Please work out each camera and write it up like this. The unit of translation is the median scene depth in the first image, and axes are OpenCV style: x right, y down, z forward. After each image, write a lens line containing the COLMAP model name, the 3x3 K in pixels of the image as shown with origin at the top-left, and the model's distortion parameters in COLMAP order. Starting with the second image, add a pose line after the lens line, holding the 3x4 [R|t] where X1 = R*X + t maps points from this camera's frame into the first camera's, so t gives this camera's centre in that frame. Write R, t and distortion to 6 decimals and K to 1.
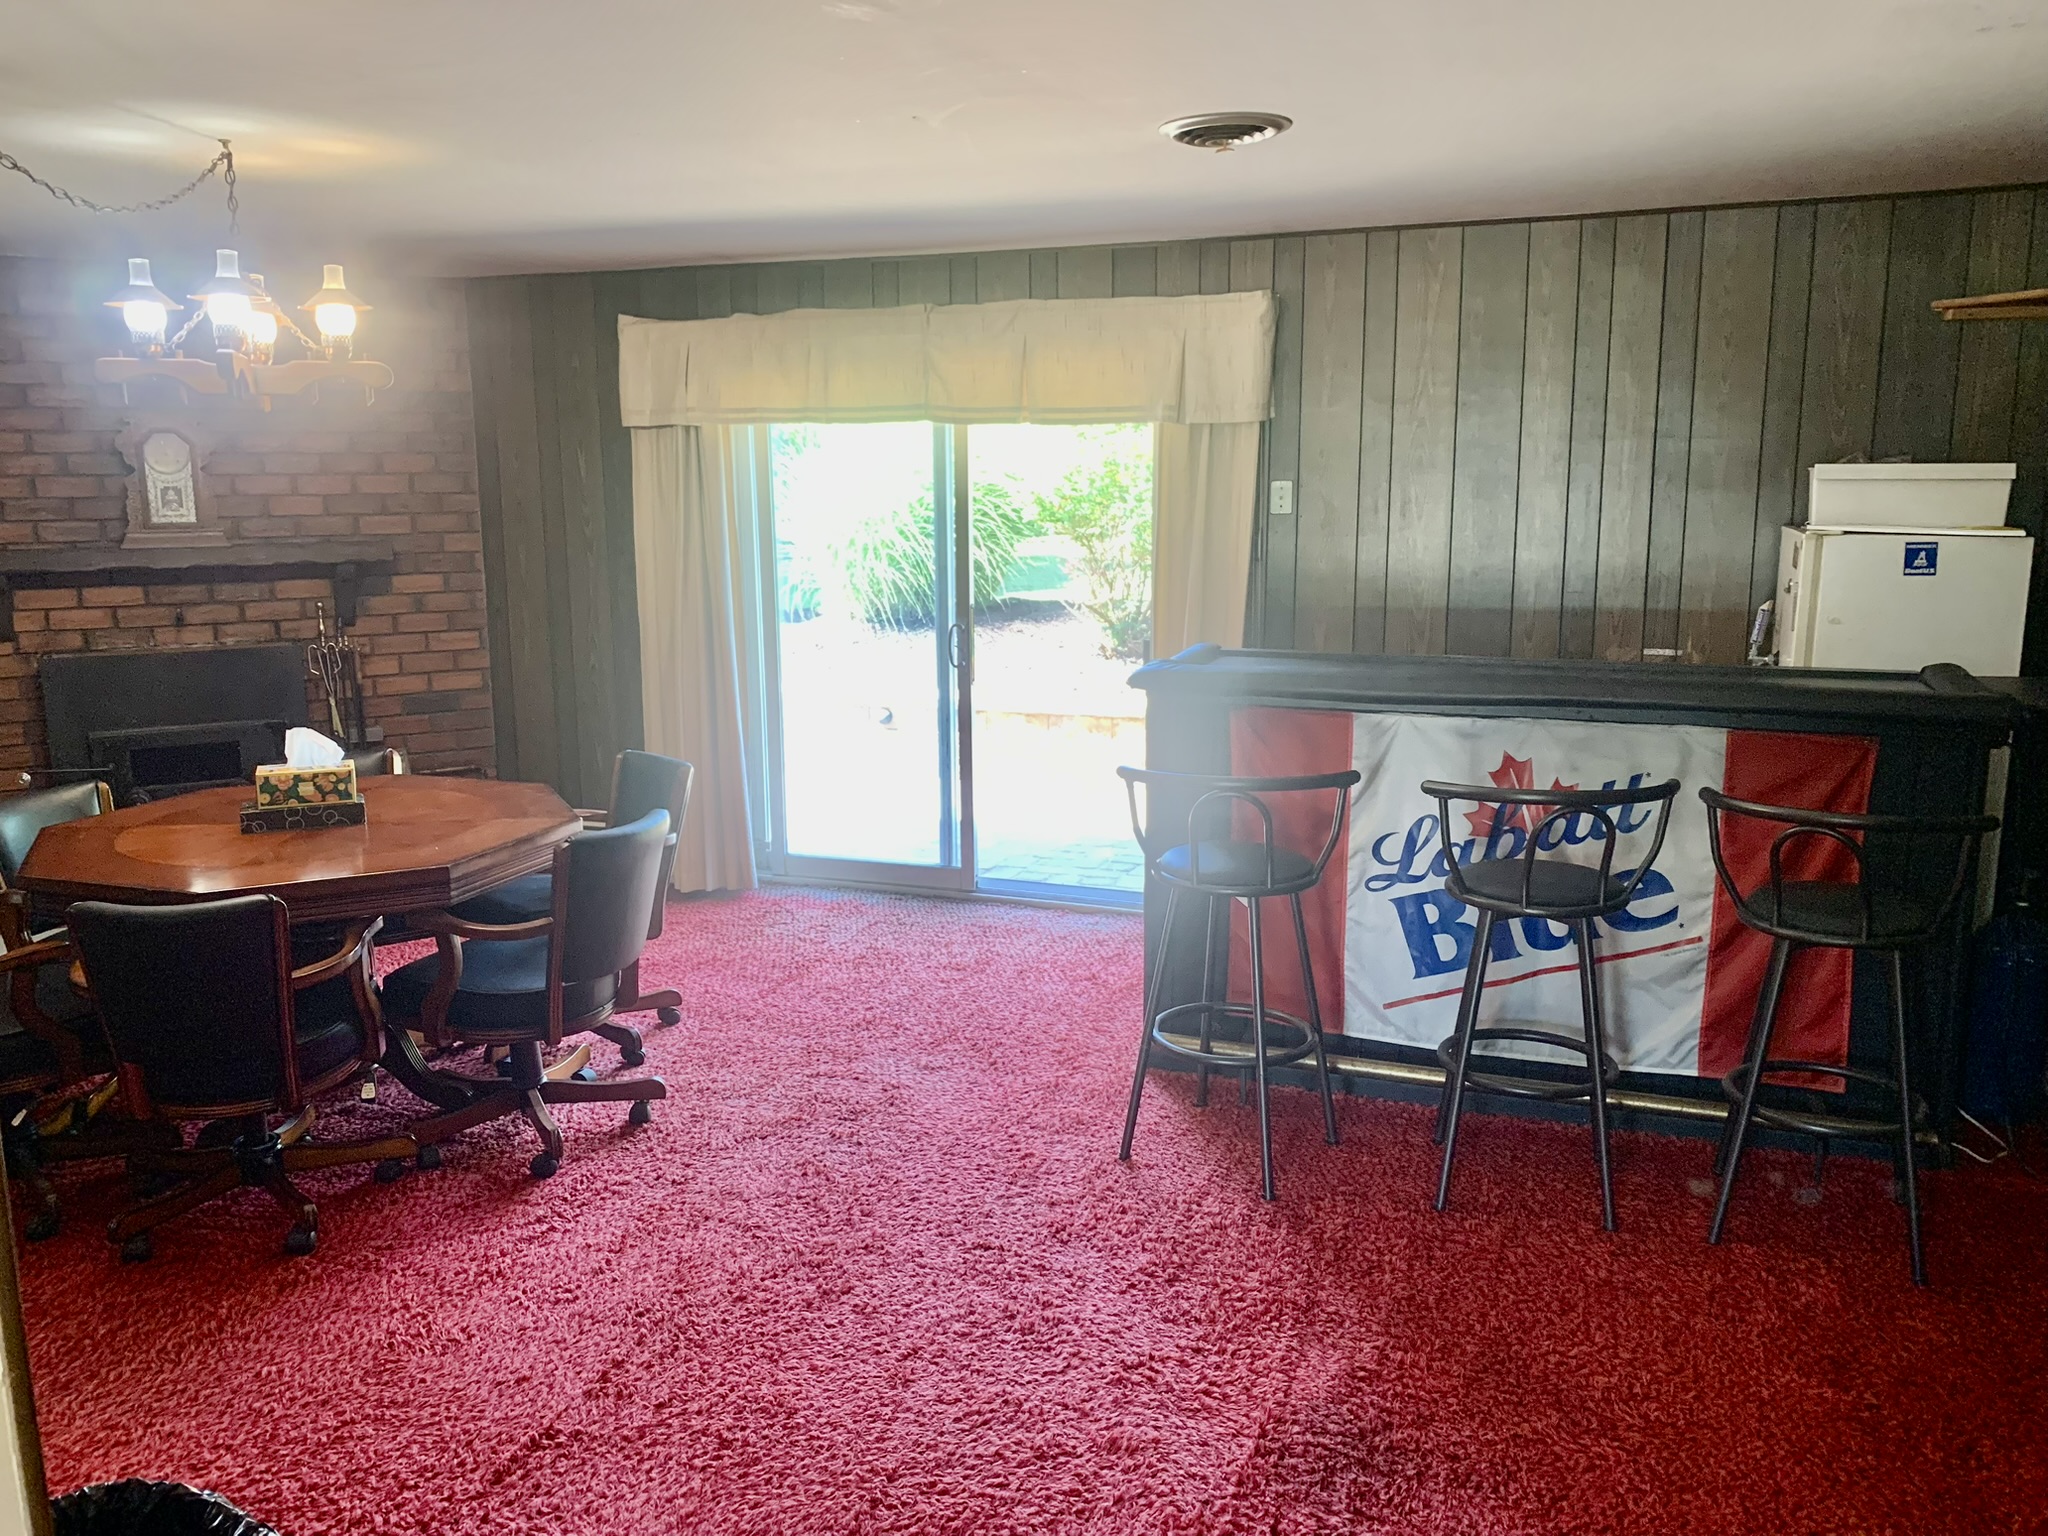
lens RADIAL K [[1600.9, 0, 1018.2], [0, 1600.9, 741.7], [0, 0, 1]] dist [0.017362, -0.018011]
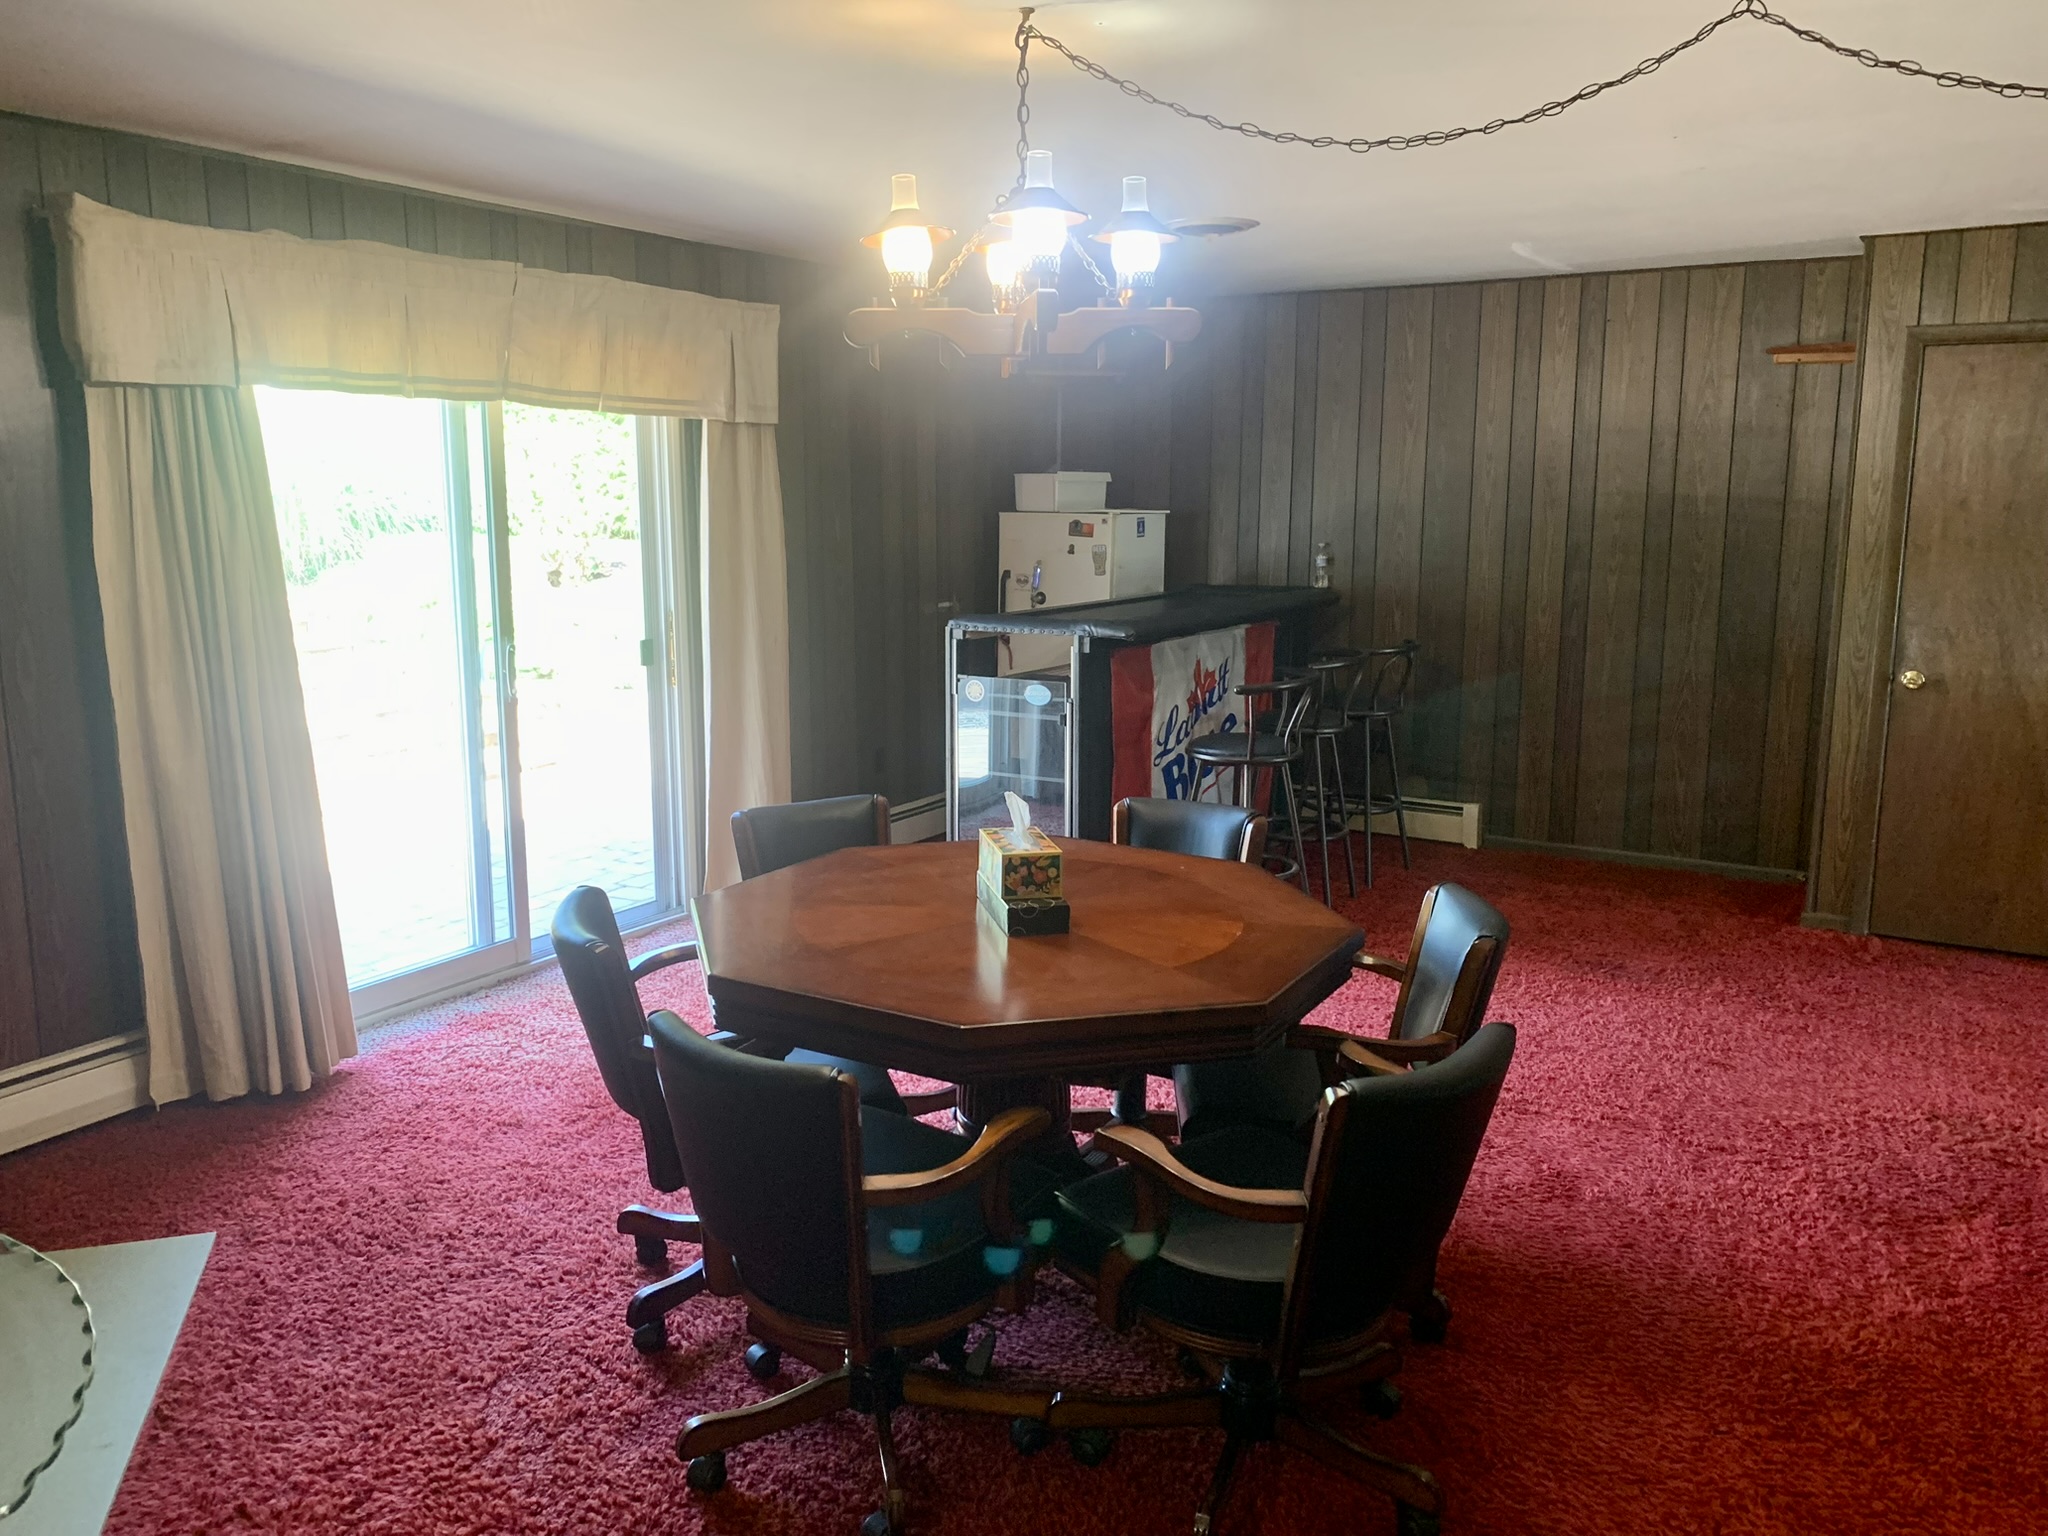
lens RADIAL K [[1558.7, 0, 1035.5], [0, 1558.7, 753.3], [0, 0, 1]] dist [0.013056, -0.007662]
pose [[0.191592, -0.159714, 0.968392, -1.119361], [0.164182, 0.977983, 0.128814, -0.111843], [-0.967645, 0.134313, 0.213596, 0.796723]]
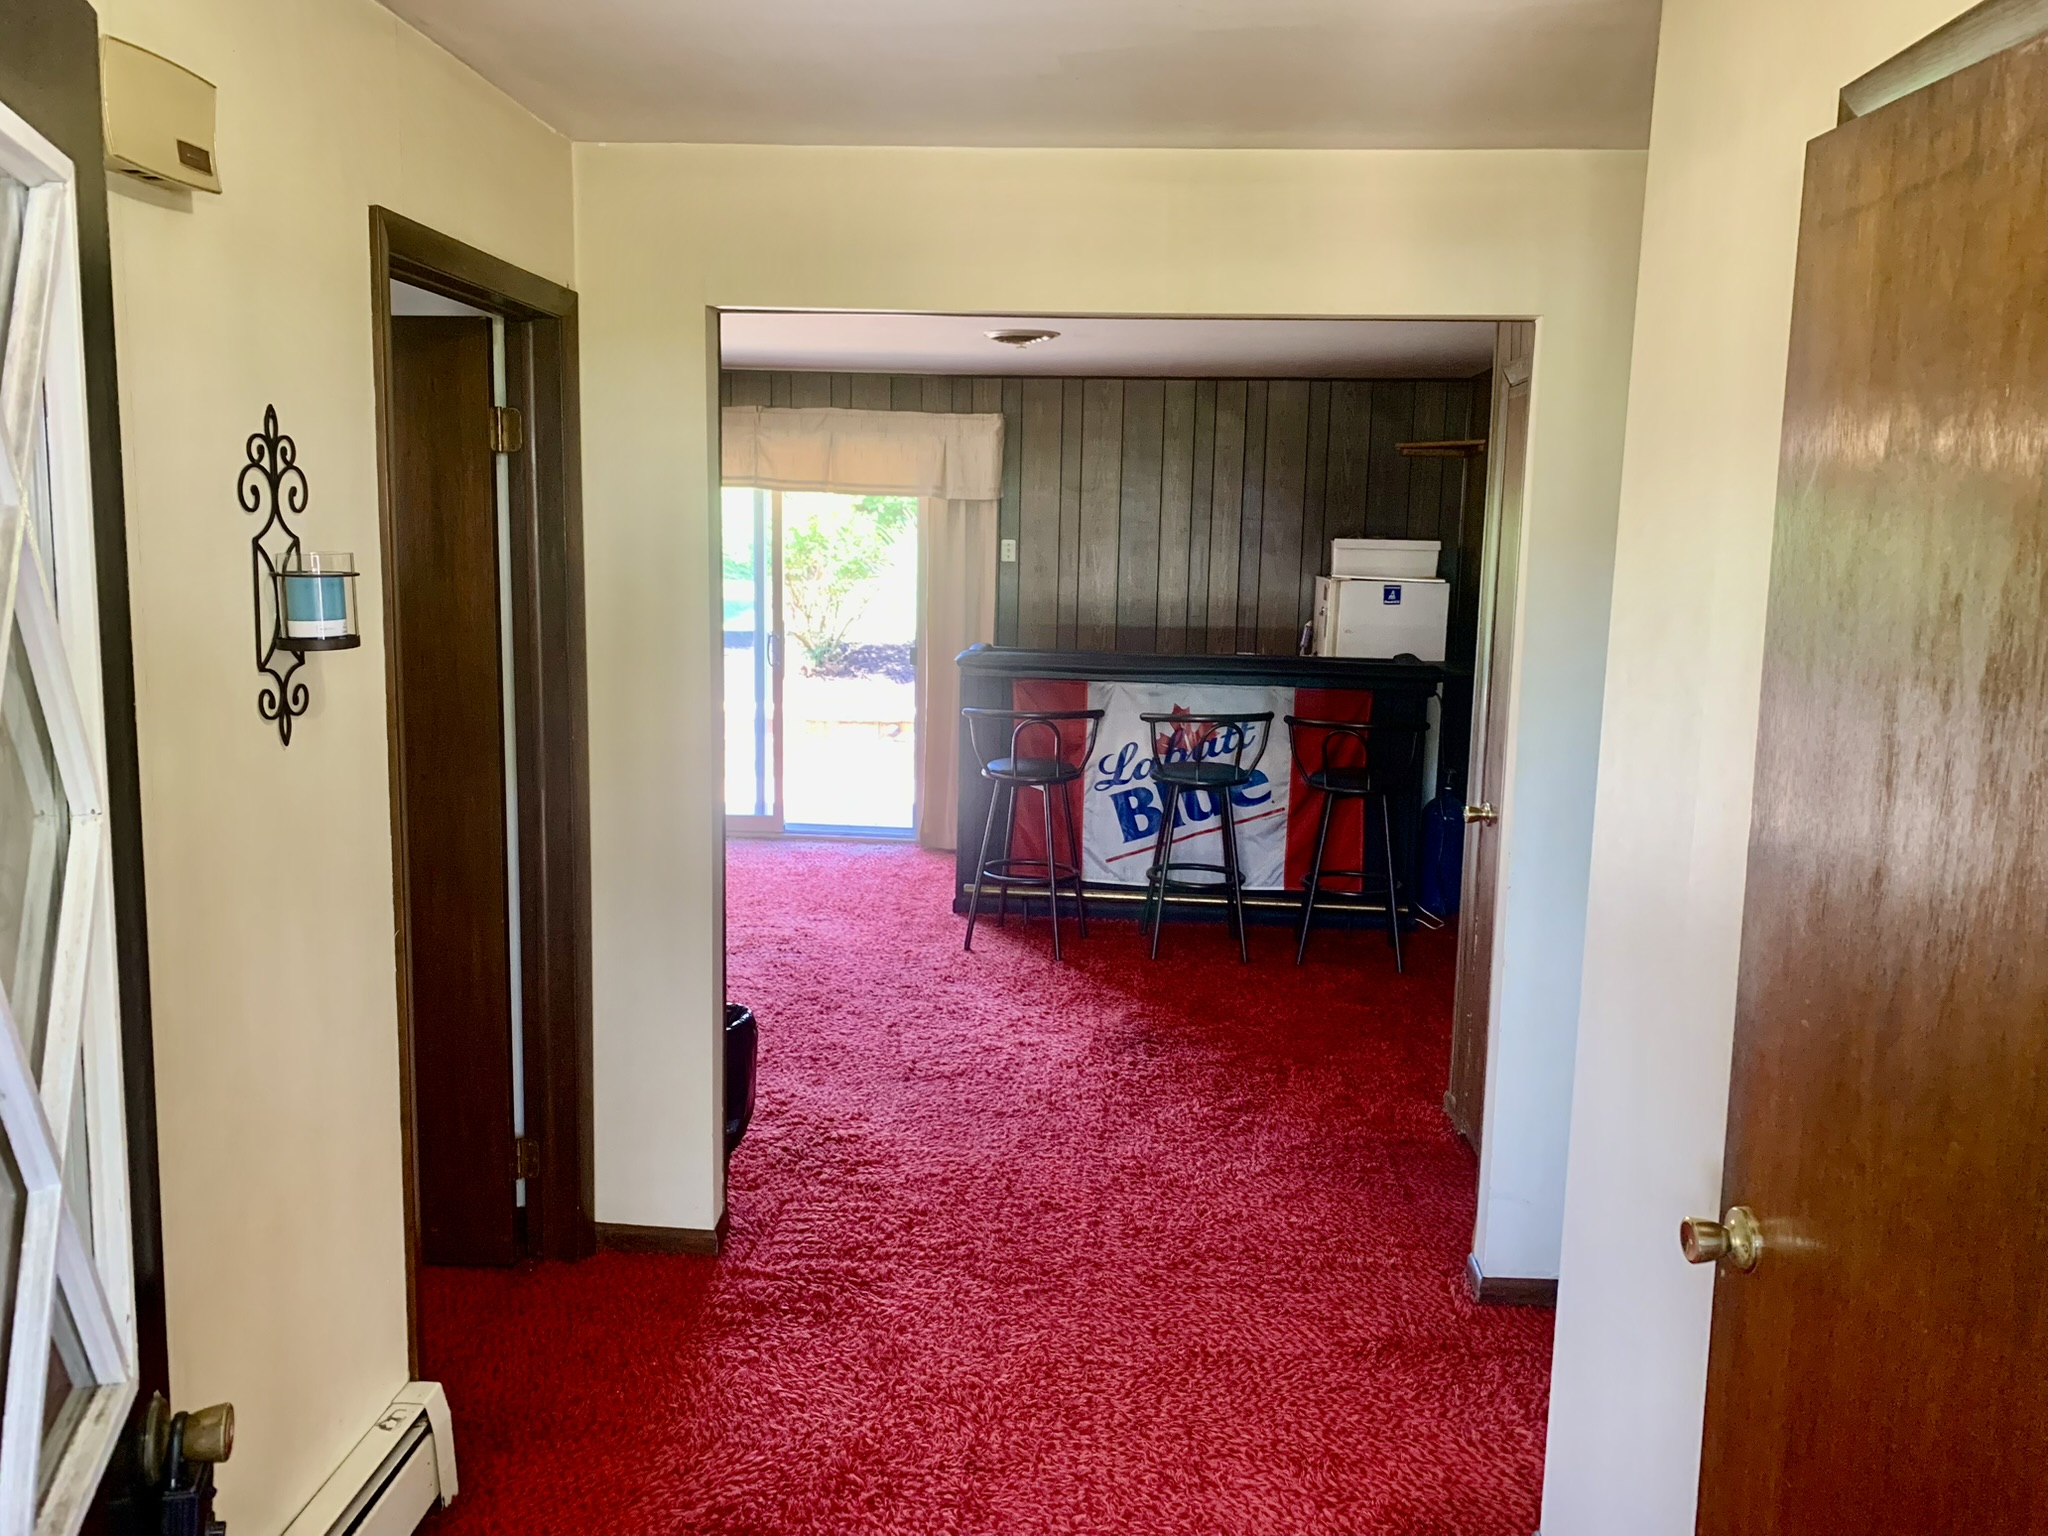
lens RADIAL K [[1558.7, 0, 1035.5], [0, 1558.7, 753.3], [0, 0, 1]] dist [0.013056, -0.007662]
pose [[0.960771, -0.013321, 0.277024, -0.280343], [0.019089, 0.999653, -0.018135, 0.081550], [-0.276686, 0.022712, 0.960692, -0.513428]]
